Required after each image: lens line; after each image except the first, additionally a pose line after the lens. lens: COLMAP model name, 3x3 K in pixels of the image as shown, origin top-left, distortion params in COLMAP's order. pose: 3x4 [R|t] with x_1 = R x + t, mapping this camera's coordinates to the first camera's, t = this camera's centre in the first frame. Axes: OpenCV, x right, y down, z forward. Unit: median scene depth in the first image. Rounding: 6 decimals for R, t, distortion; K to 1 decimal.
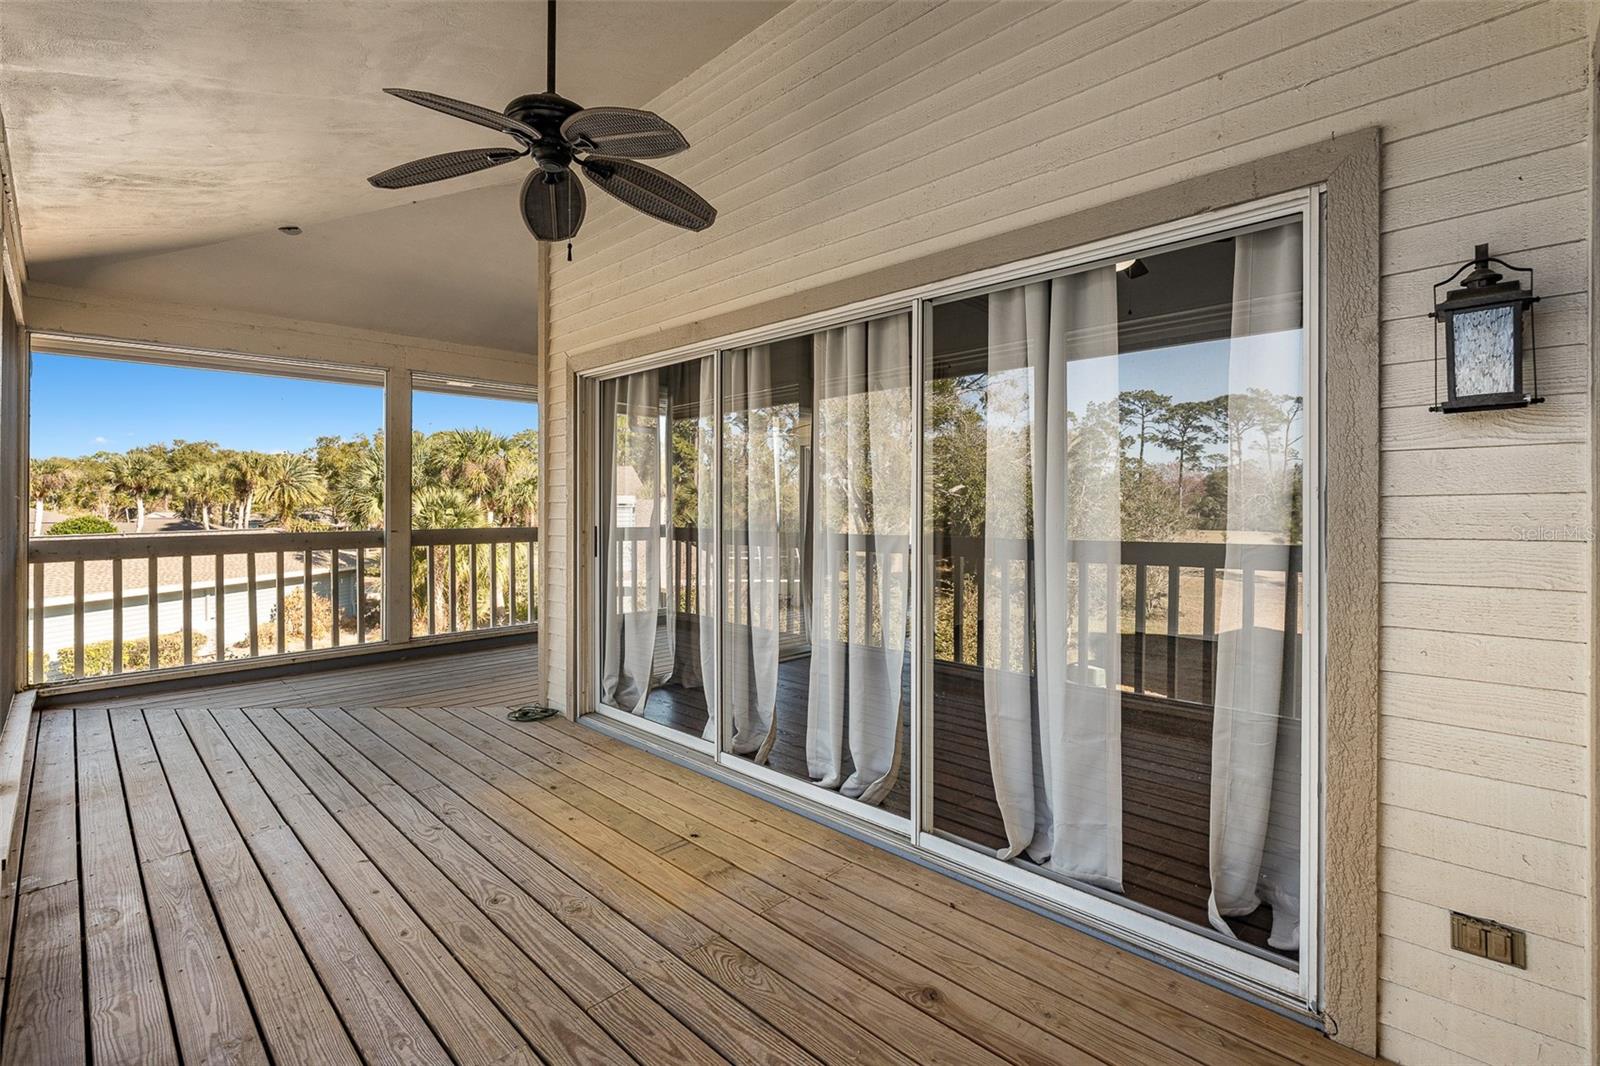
lens RADIAL K [[721.8, 0, 798.4], [0, 721.8, 523.3], [0, 0, 1]] dist [-0.005060, 0.001383]
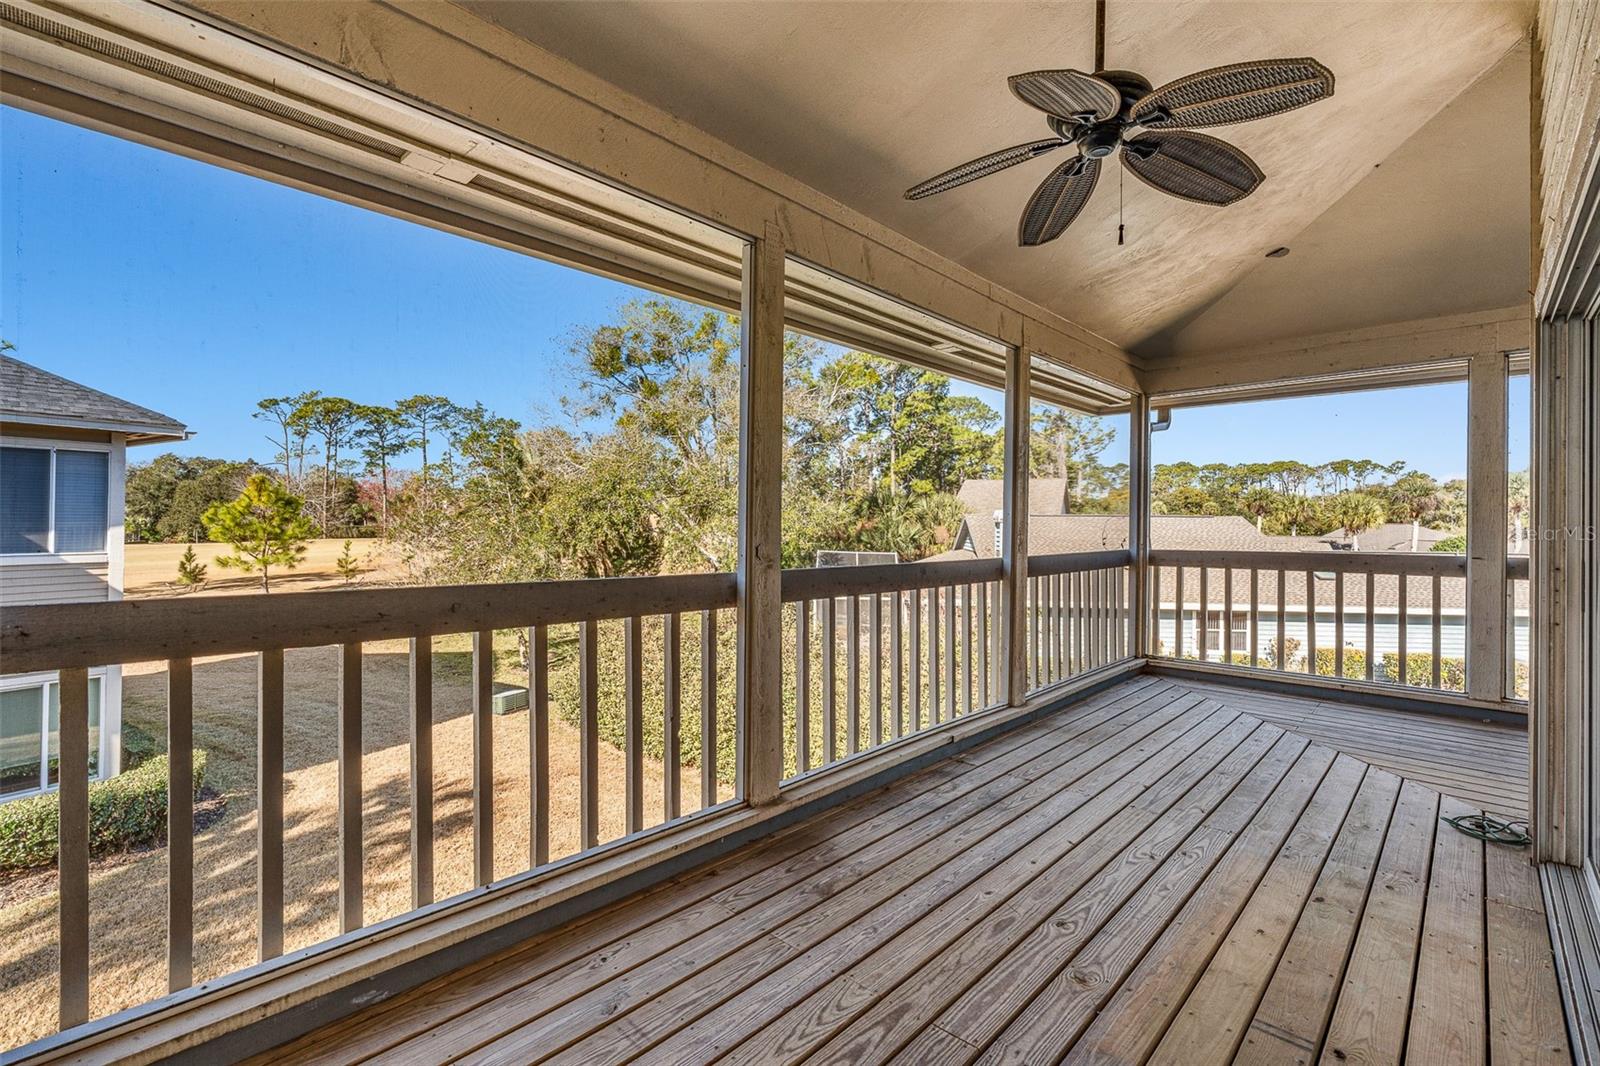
lens RADIAL K [[721.8, 0, 804.2], [0, 721.8, 525.5], [0, 0, 1]] dist [-0.005060, 0.001383]
pose [[0.026321, 0.004527, -0.999643, 0.415798], [-0.029560, 0.999556, 0.003748, -0.009902], [0.999216, 0.029451, 0.026443, 0.458576]]
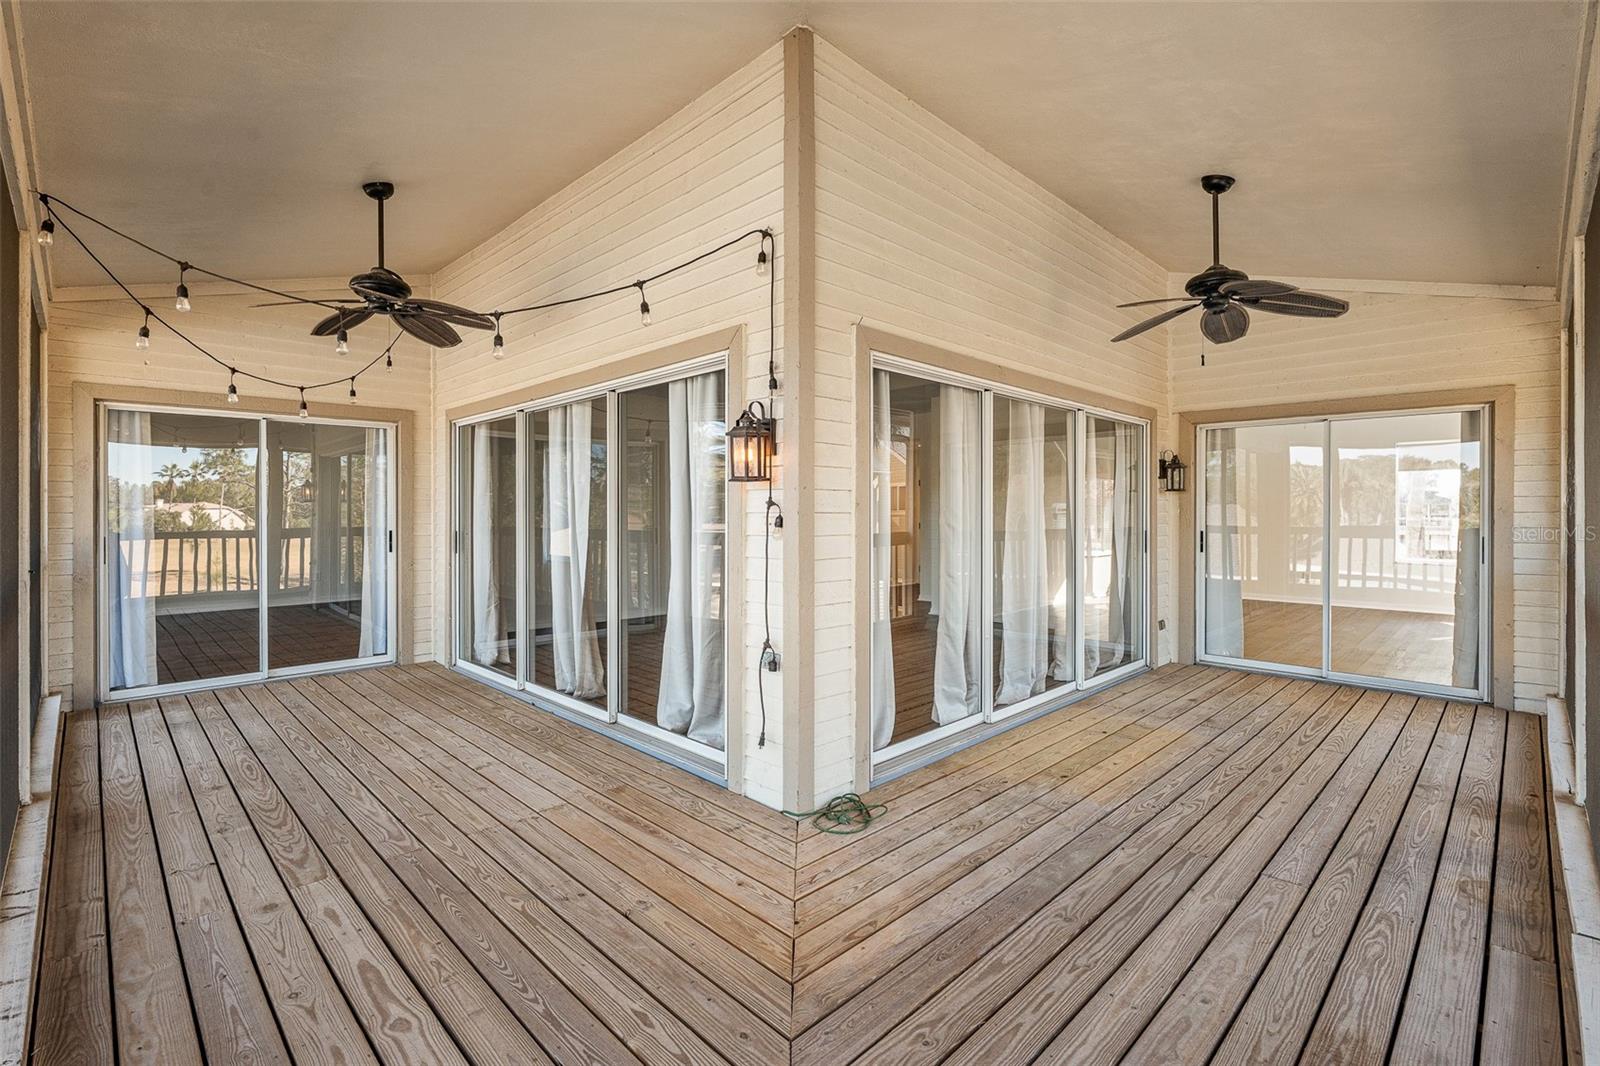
lens RADIAL K [[721.8, 0, 793.6], [0, 721.8, 516.3], [0, 0, 1]] dist [-0.005060, 0.001383]
pose [[0.019485, -0.006689, 0.999788, -1.518379], [0.021227, 0.999755, 0.006275, -0.044228], [-0.999585, 0.021100, 0.019622, 1.460731]]
